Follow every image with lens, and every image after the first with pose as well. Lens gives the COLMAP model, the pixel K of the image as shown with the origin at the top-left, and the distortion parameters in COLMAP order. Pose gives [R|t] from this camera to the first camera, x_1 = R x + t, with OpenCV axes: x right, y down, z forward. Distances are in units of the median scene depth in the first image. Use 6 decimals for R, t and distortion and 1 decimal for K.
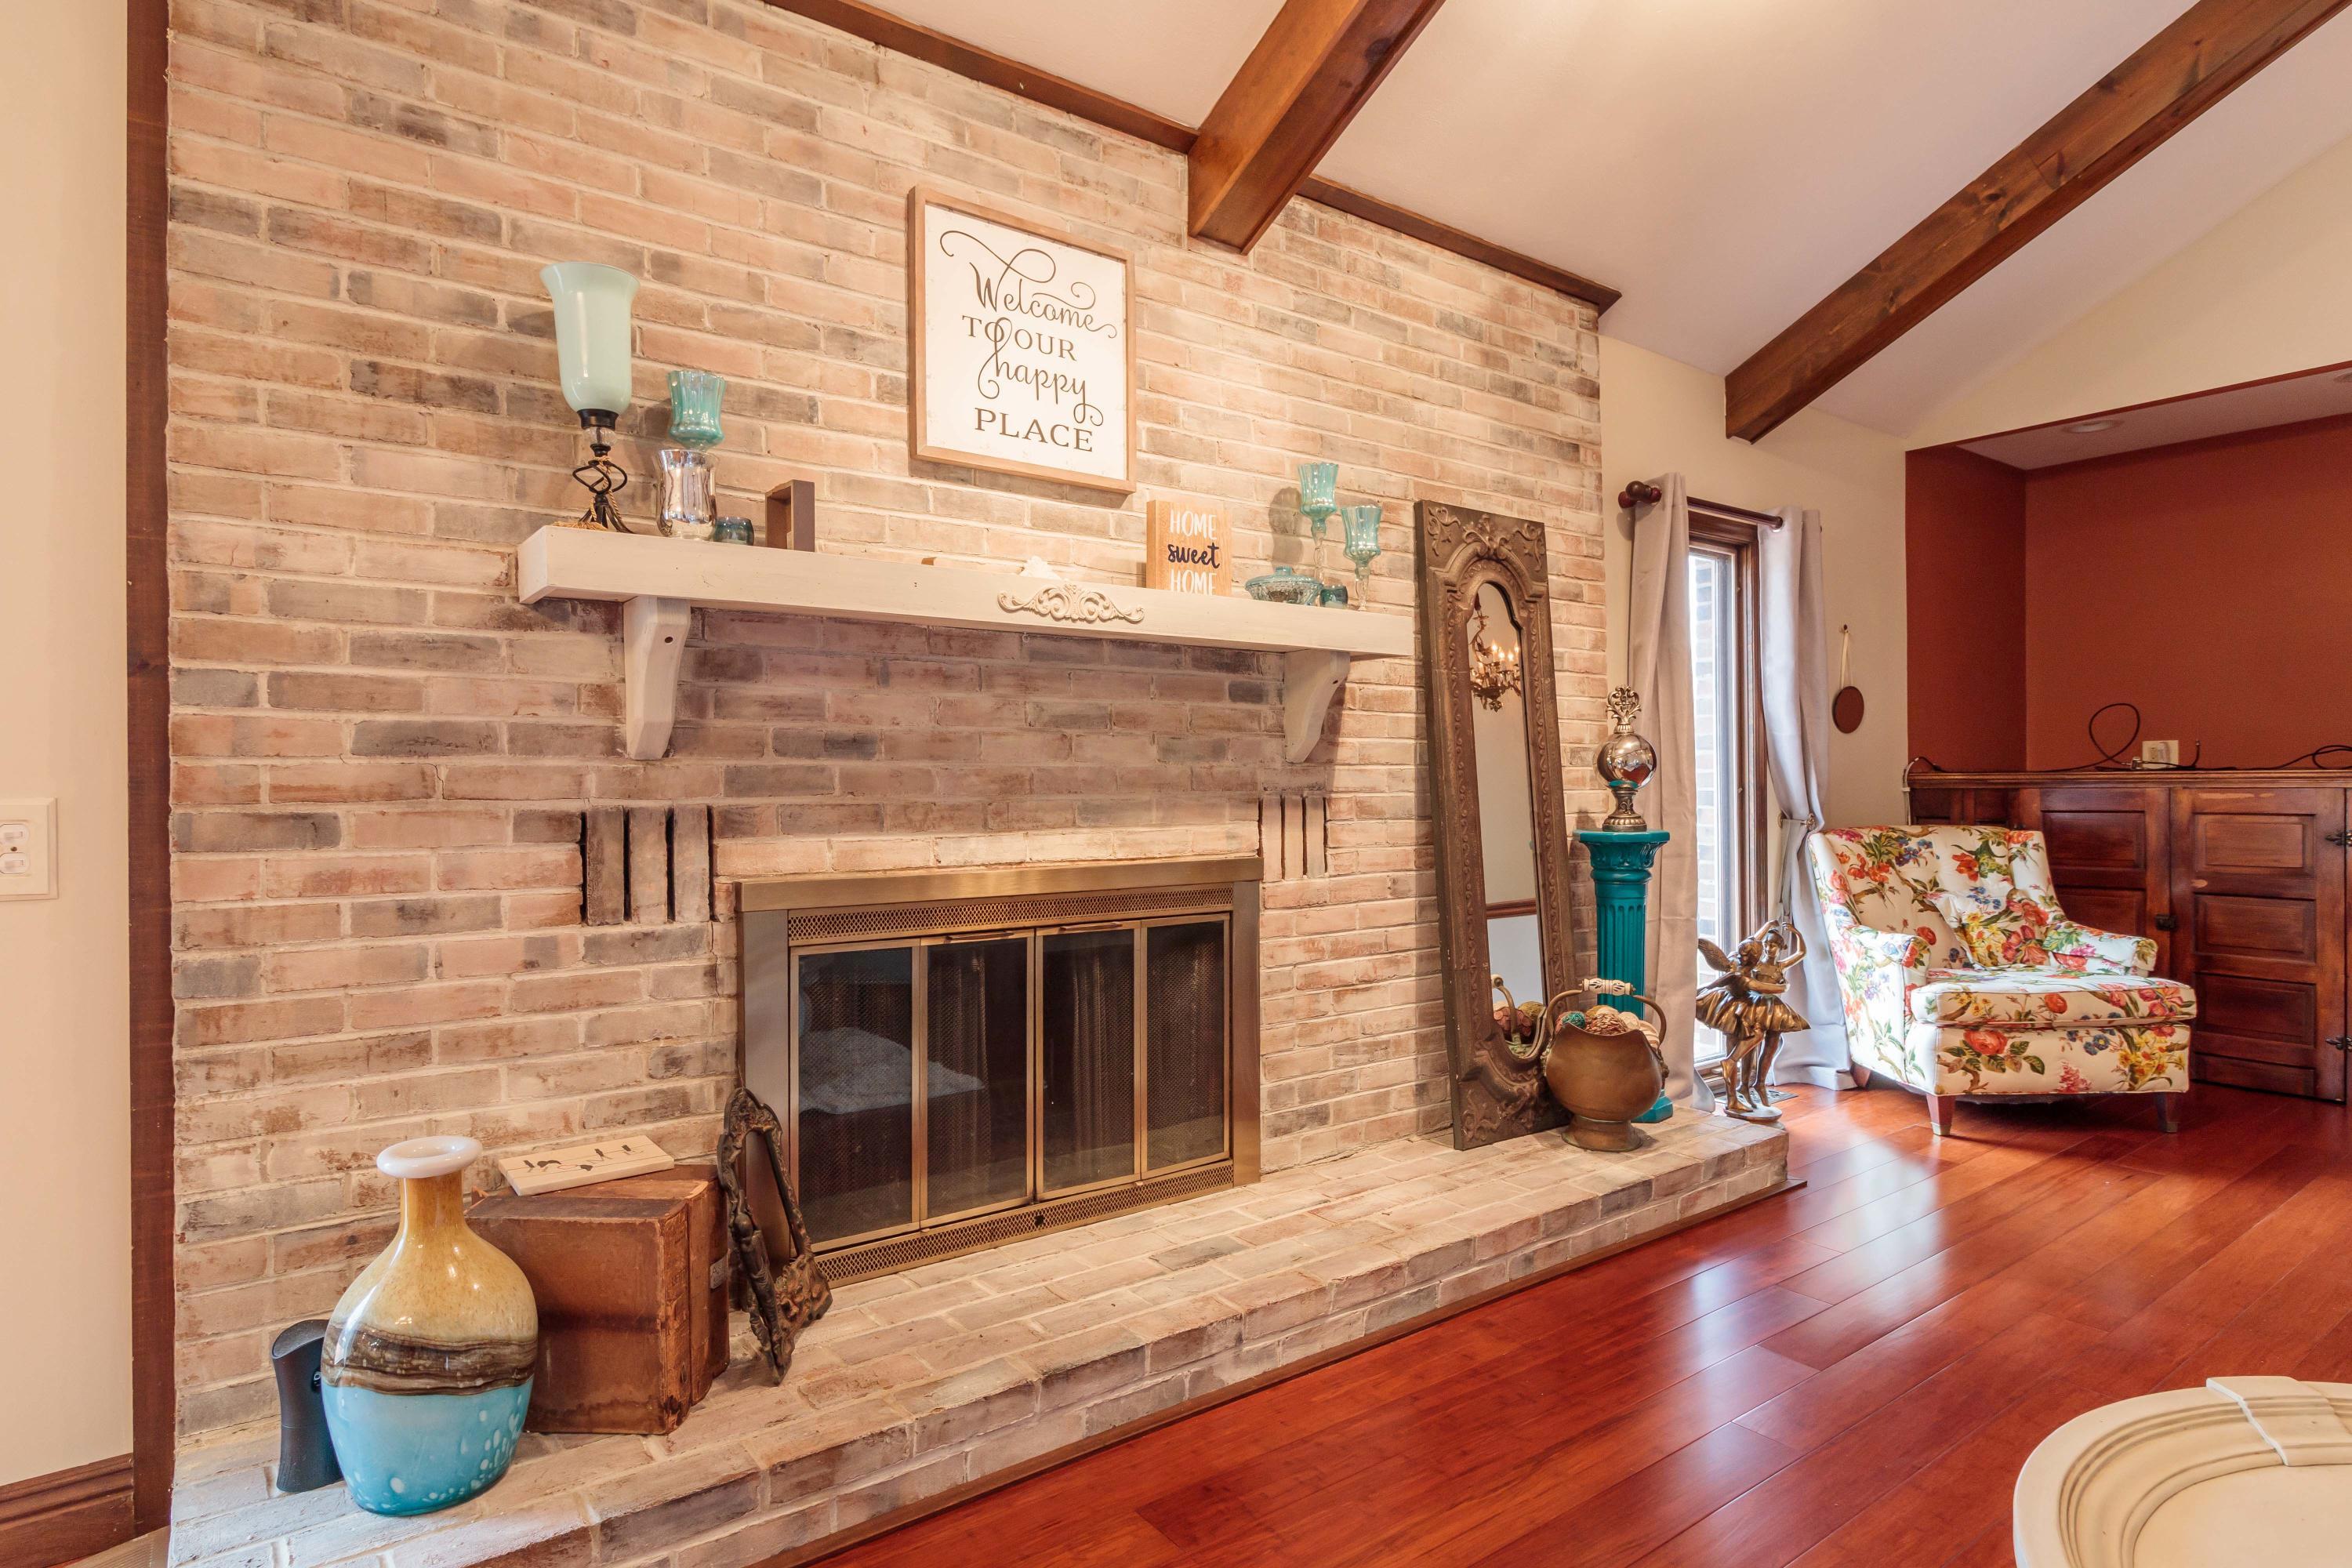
lens RADIAL K [[1280.3, 0, 1173.3], [0, 1280.3, 794.9], [0, 0, 1]] dist [0.000823, 0.000584]
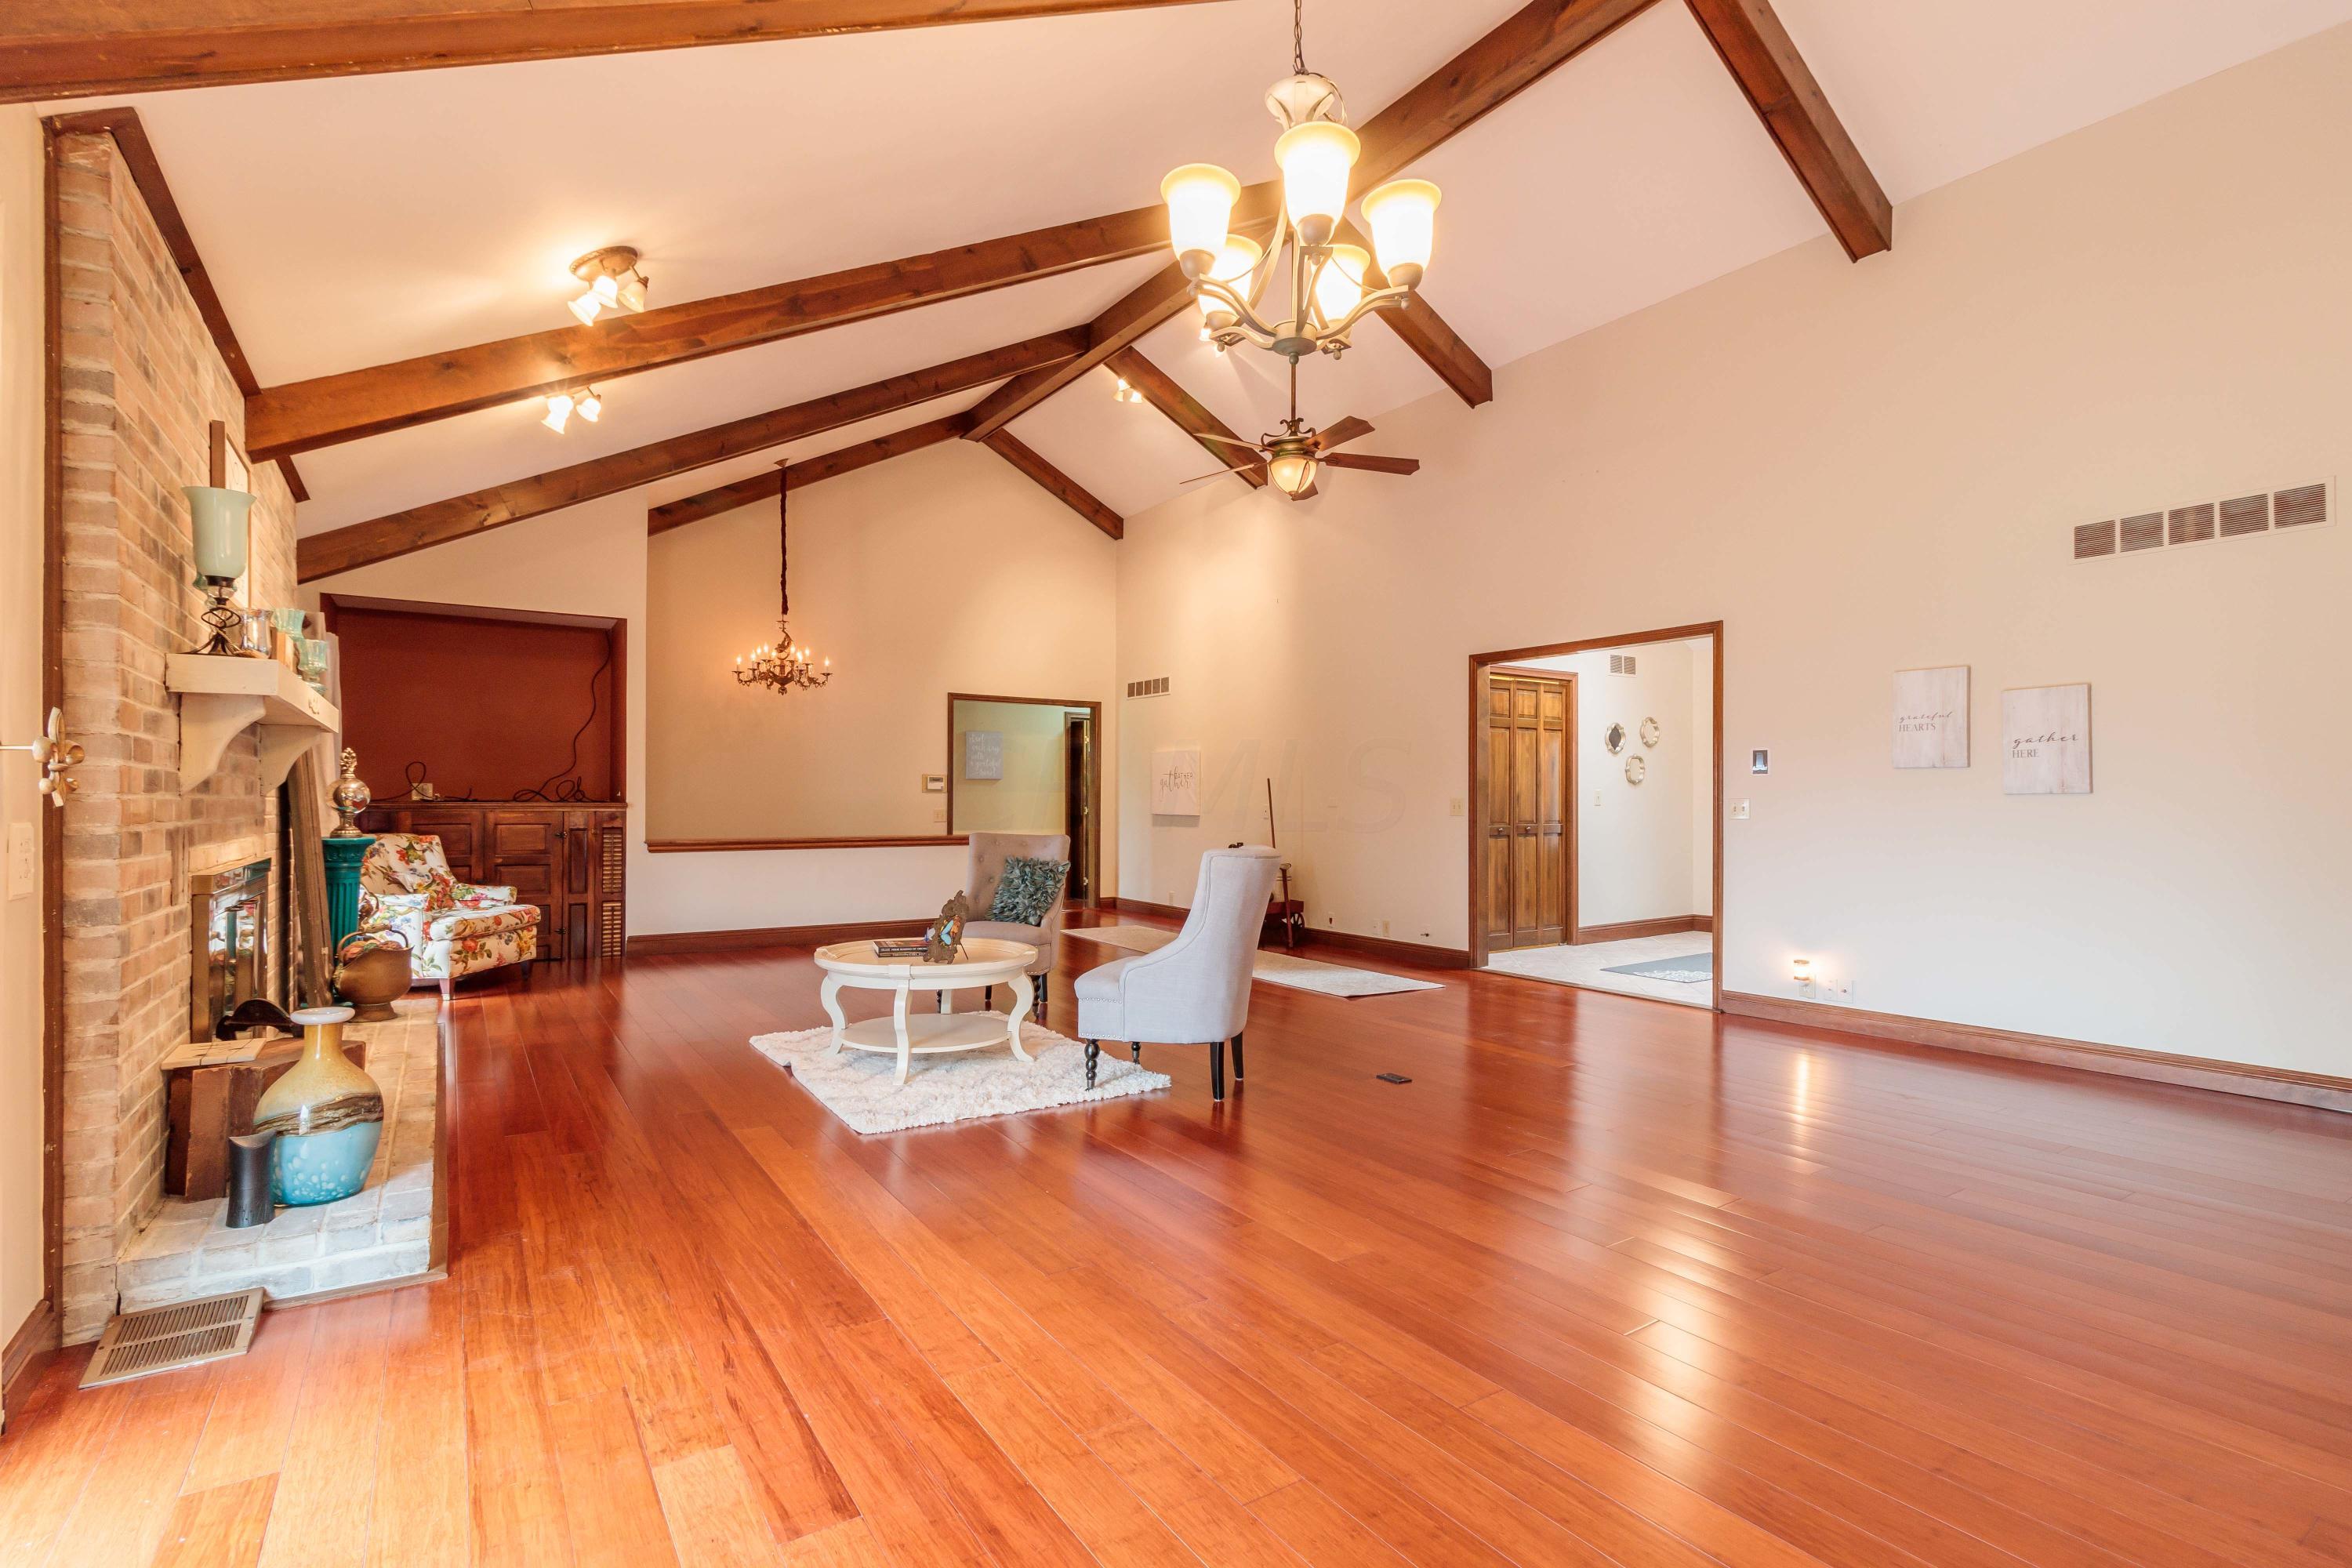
lens RADIAL K [[1093.9, 0, 1163.9], [0, 1093.9, 792.4], [0, 0, 1]] dist [0.001249, 0.000240]
pose [[0.063836, 0.016399, 0.997826, -1.172584], [0.004125, 0.999852, -0.016697, -0.002964], [-0.997952, 0.005182, 0.063759, -0.166272]]
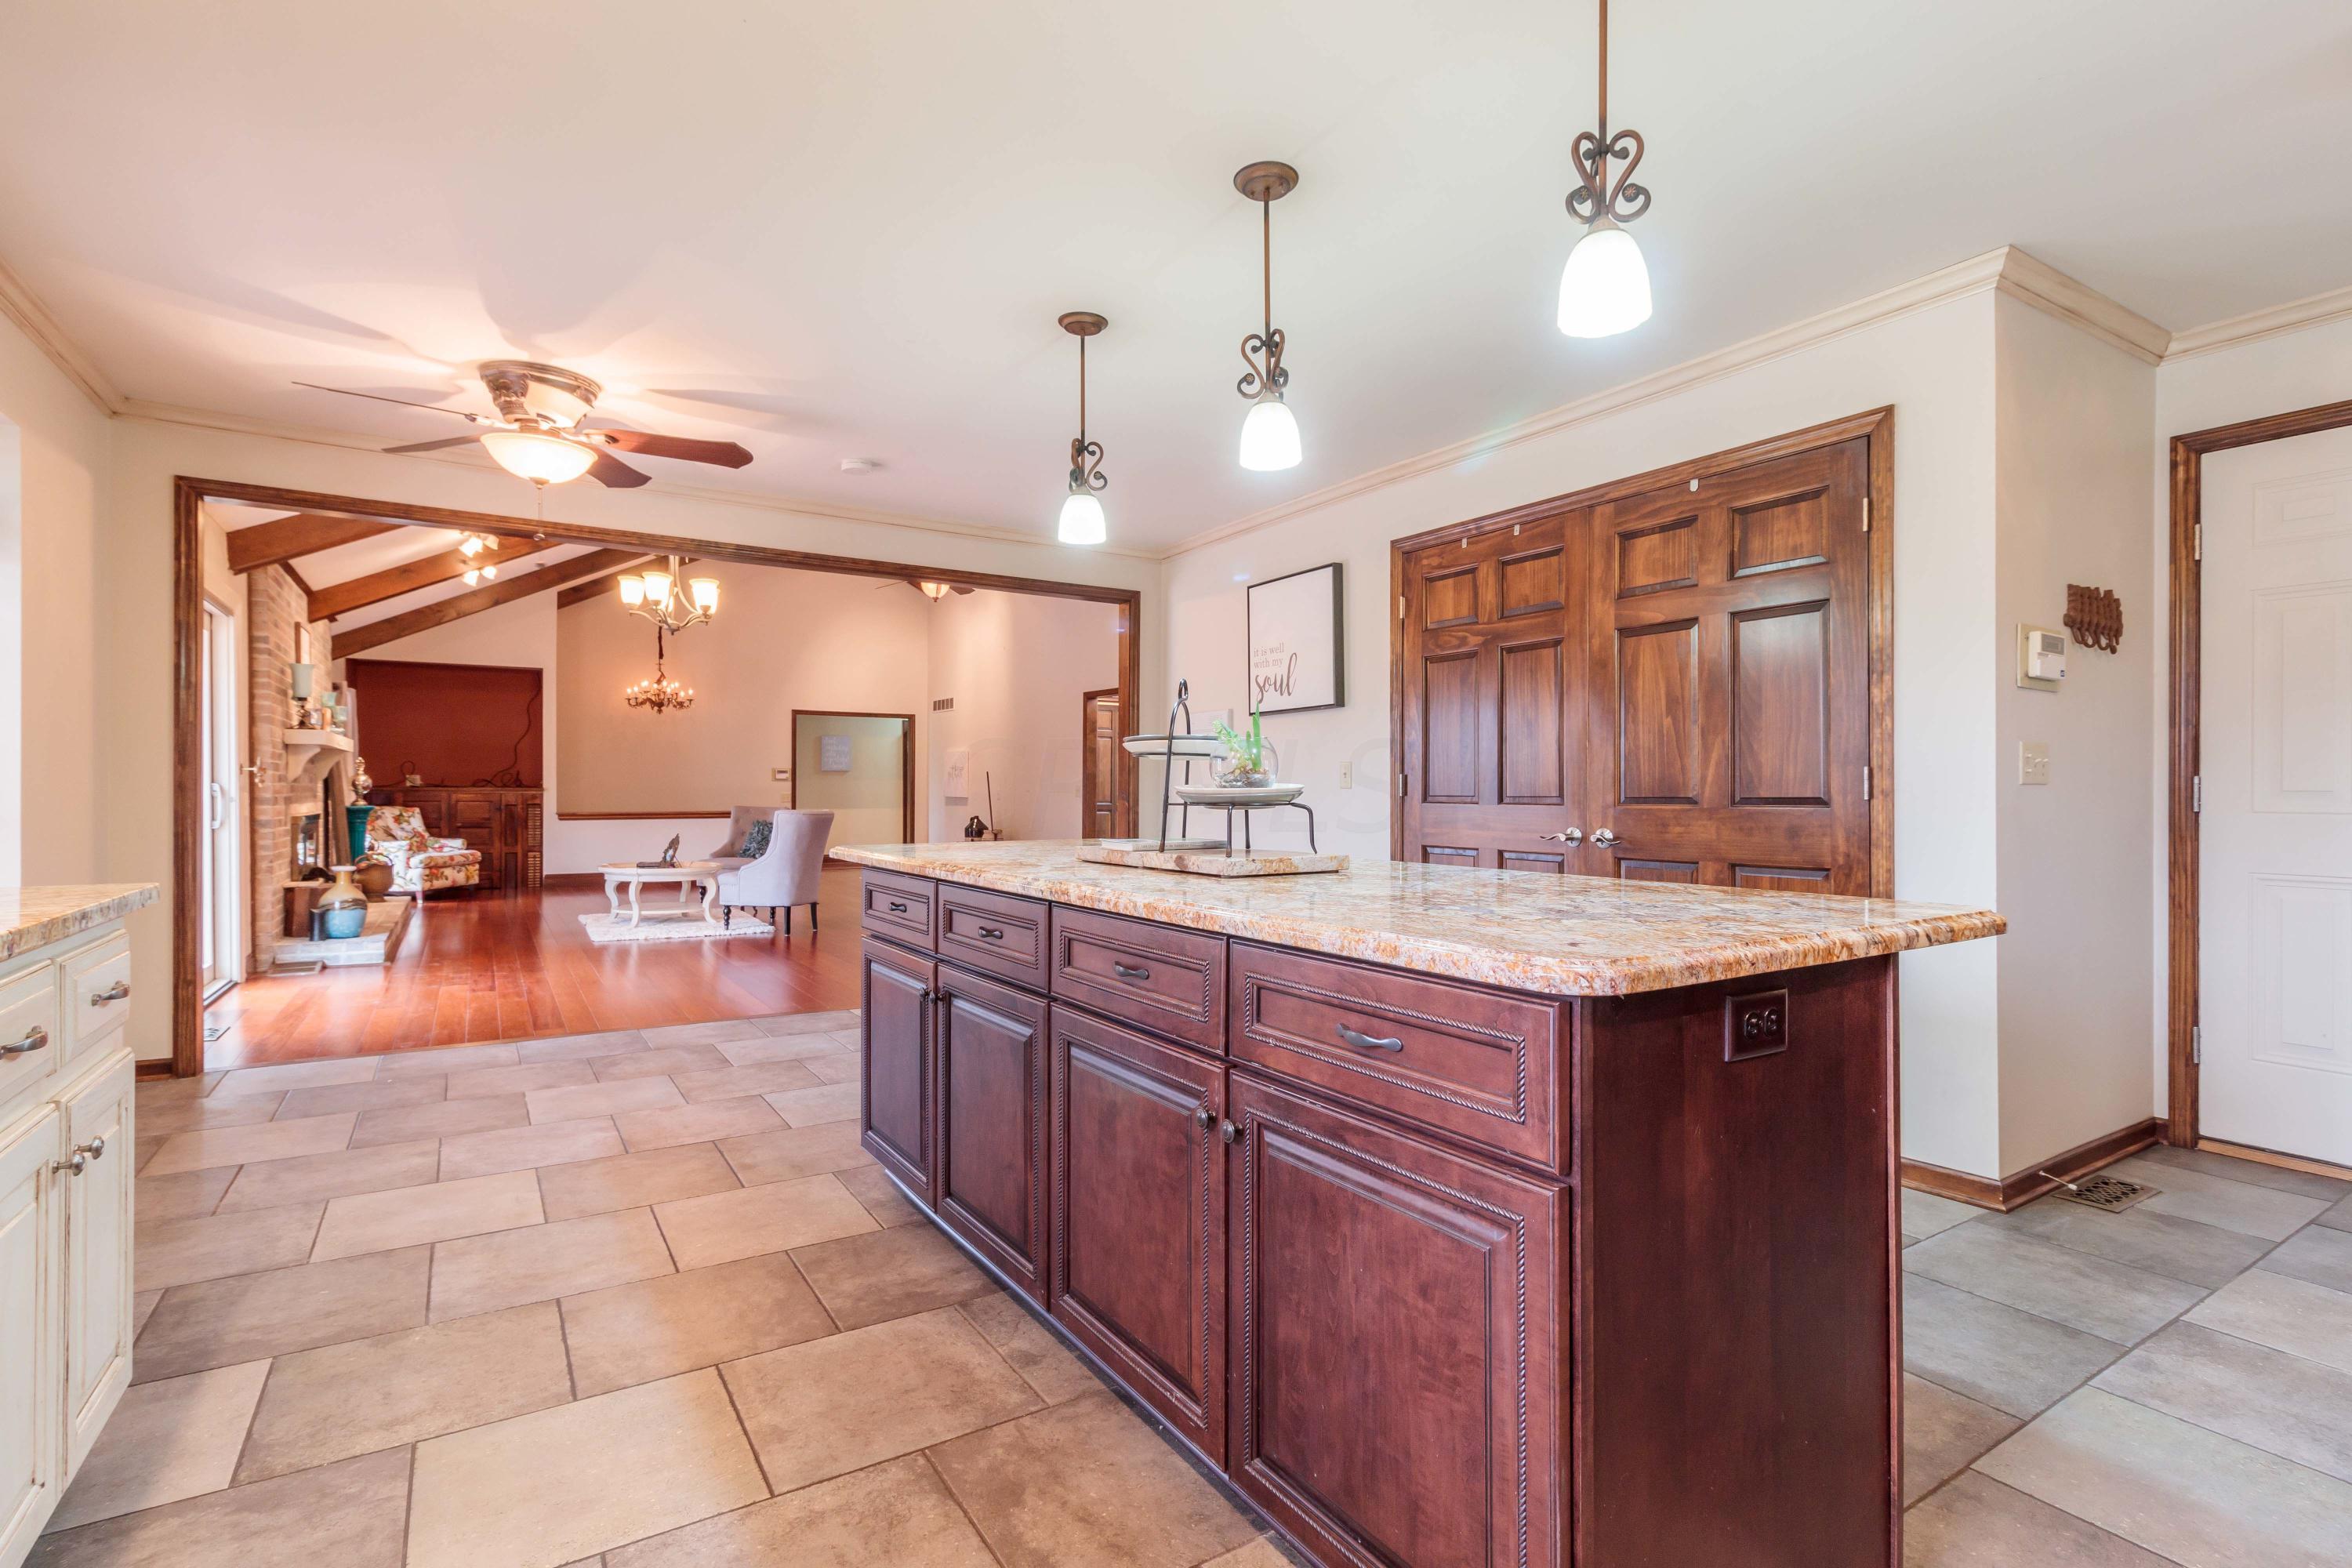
lens RADIAL K [[1107.1, 0, 1182.0], [0, 1107.1, 796.1], [0, 0, 1]] dist [0.000212, 0.000284]
pose [[0.077683, 0.001521, 0.996977, -2.514273], [0.002401, 0.999996, -0.001713, 0.015930], [-0.996975, 0.002526, 0.077679, -1.368811]]
